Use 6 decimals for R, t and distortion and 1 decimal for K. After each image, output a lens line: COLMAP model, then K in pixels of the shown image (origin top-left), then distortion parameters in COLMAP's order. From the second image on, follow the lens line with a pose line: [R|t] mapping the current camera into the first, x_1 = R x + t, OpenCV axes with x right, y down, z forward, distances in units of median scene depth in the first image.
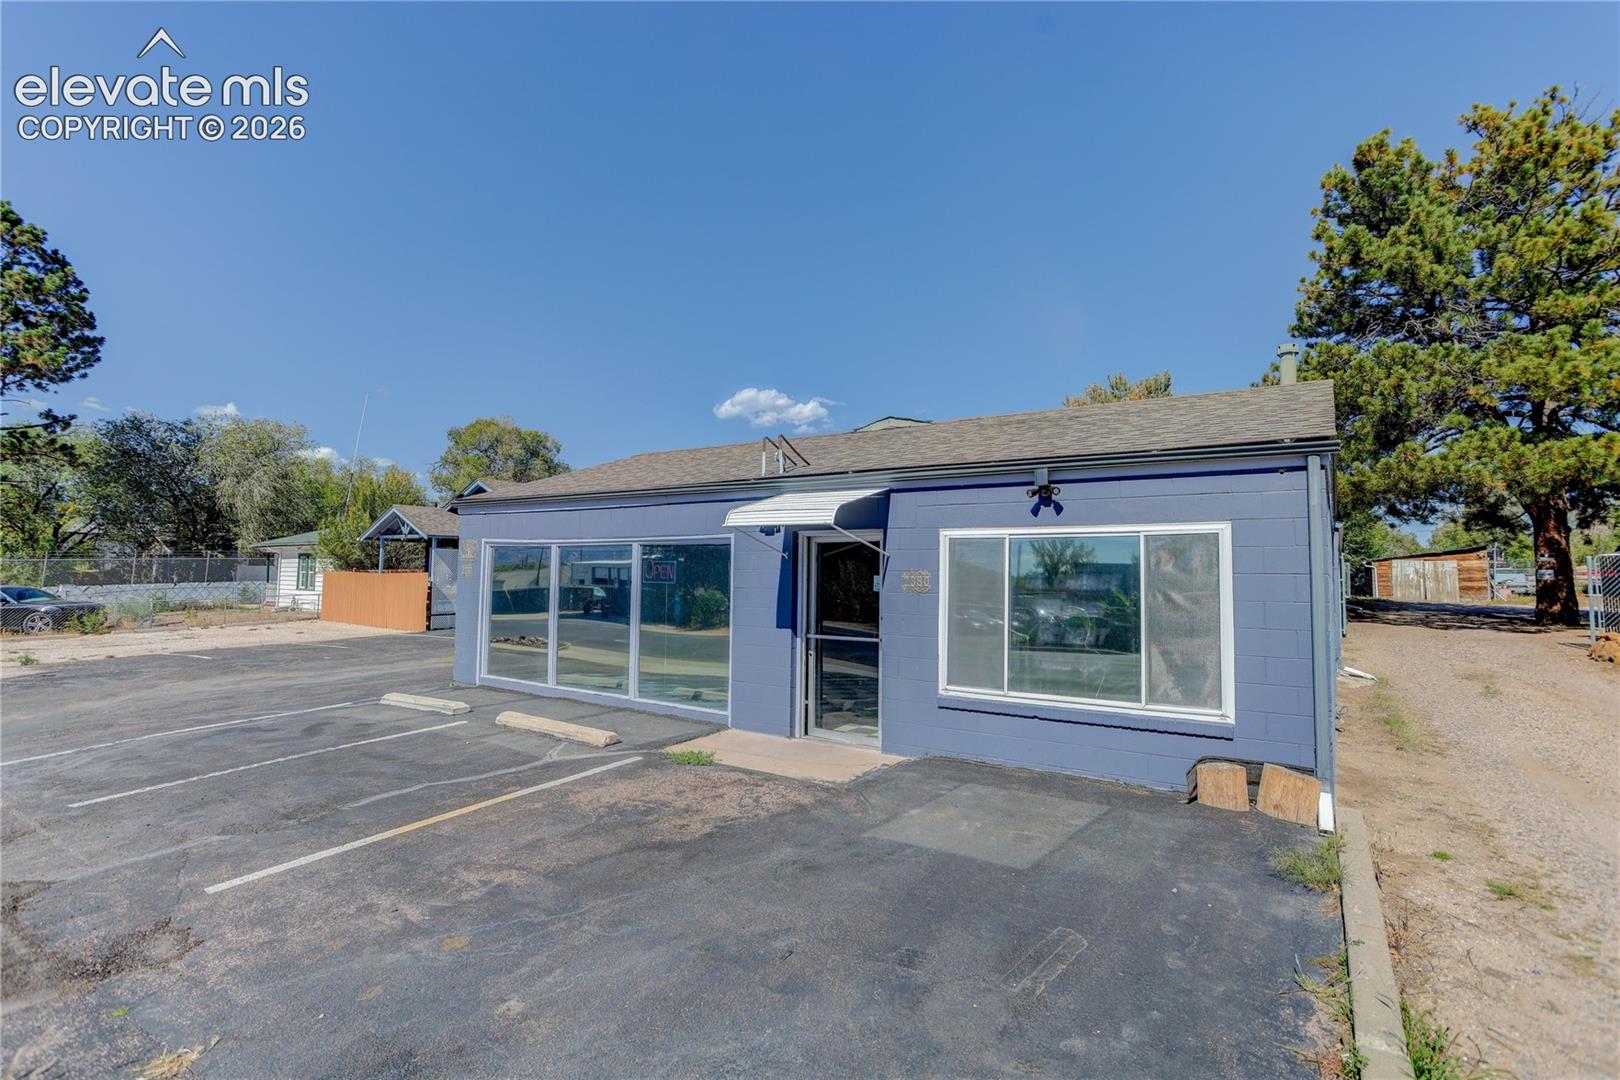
lens RADIAL K [[768.8, 0, 810.0], [0, 768.8, 540.0], [0, 0, 1]] dist [0.000547, 0.000060]
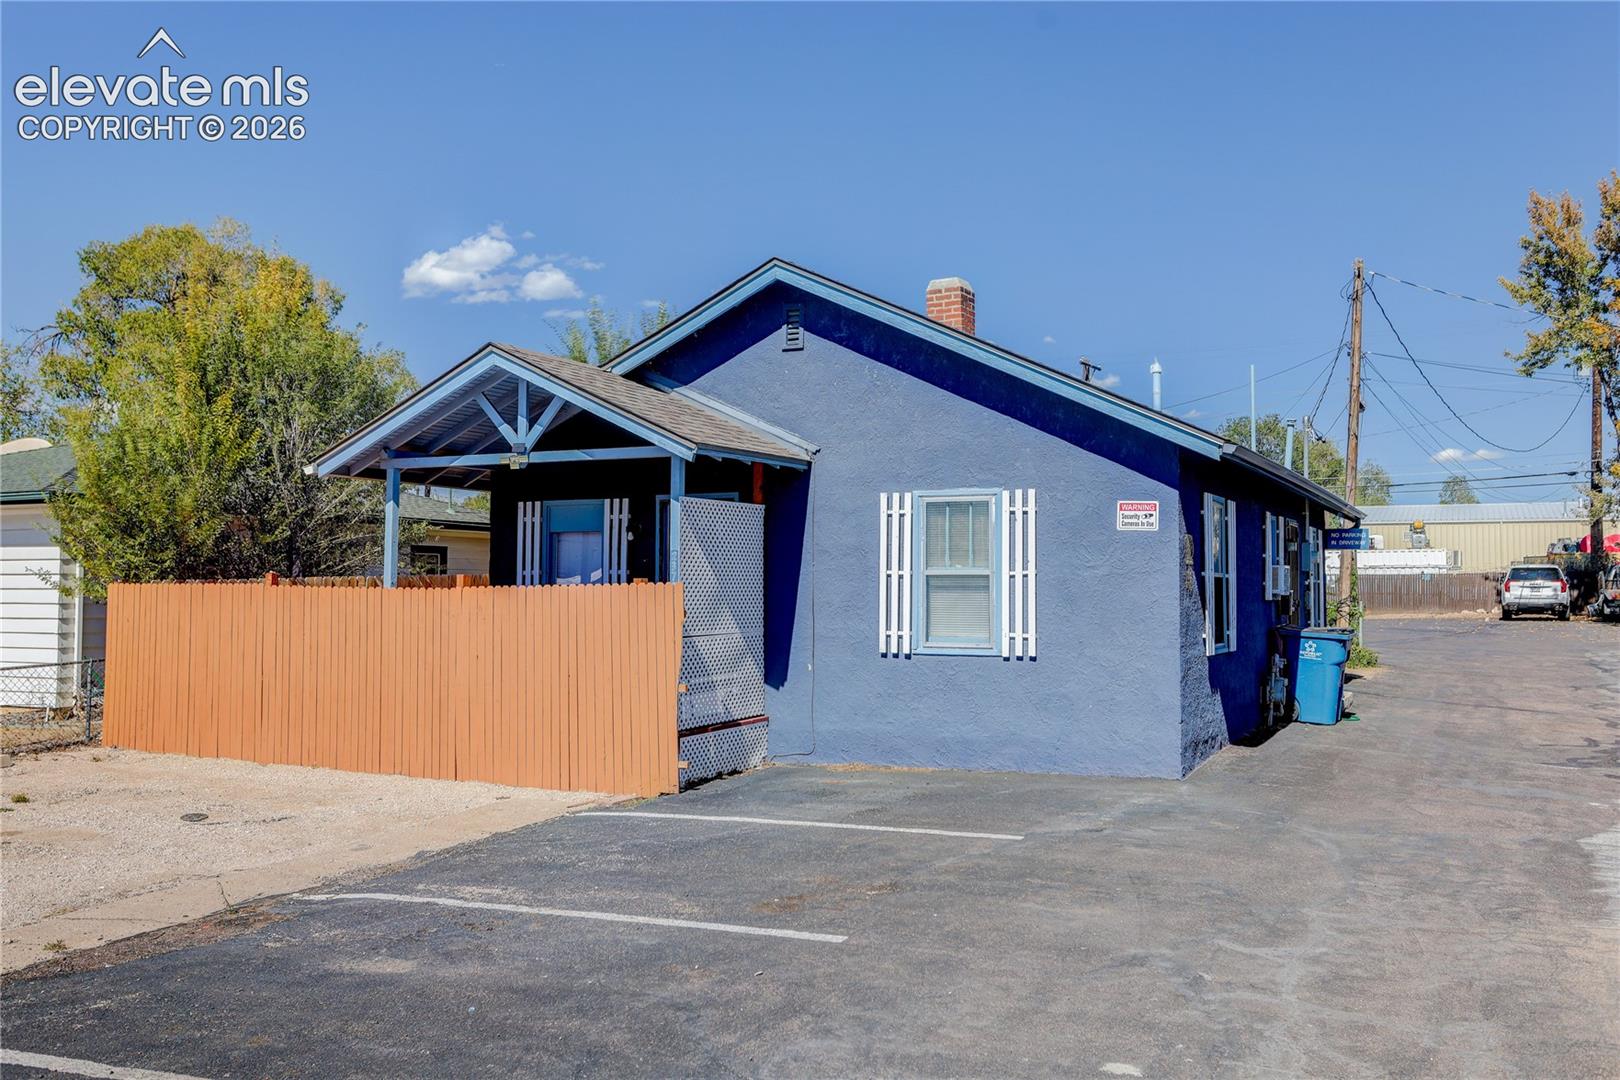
lens RADIAL K [[1428.1, 0, 810.1], [0, 1428.1, 507.4], [0, 0, 1]] dist [0.001127, 0.001756]
pose [[0.989601, 0.002795, 0.143812, -0.428935], [-0.000770, 0.999900, -0.014135, 0.018038], [-0.143837, 0.013877, 0.989504, 0.395441]]
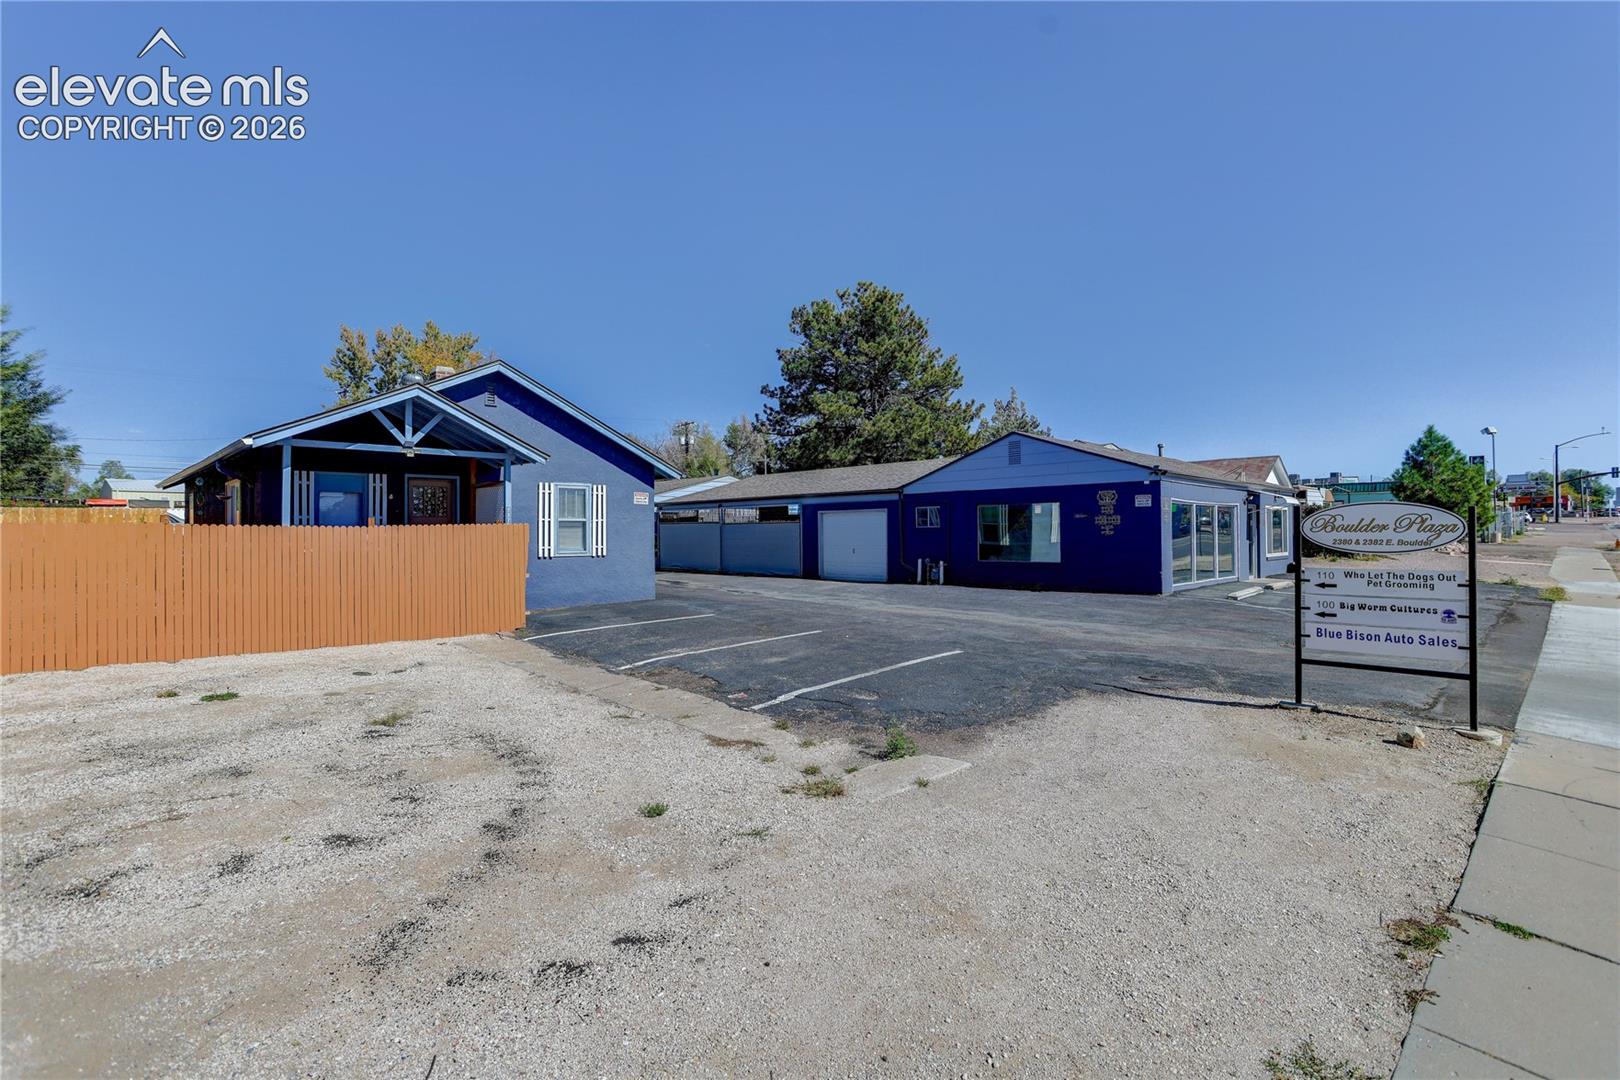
lens RADIAL K [[768.8, 0, 810.0], [0, 768.8, 540.0], [0, 0, 1]] dist [0.000547, 0.000060]
pose [[0.217920, -0.016149, 0.975833, -0.752351], [-0.033608, 0.999146, 0.024040, 0.025900], [-0.975388, -0.038035, 0.217191, 0.526004]]
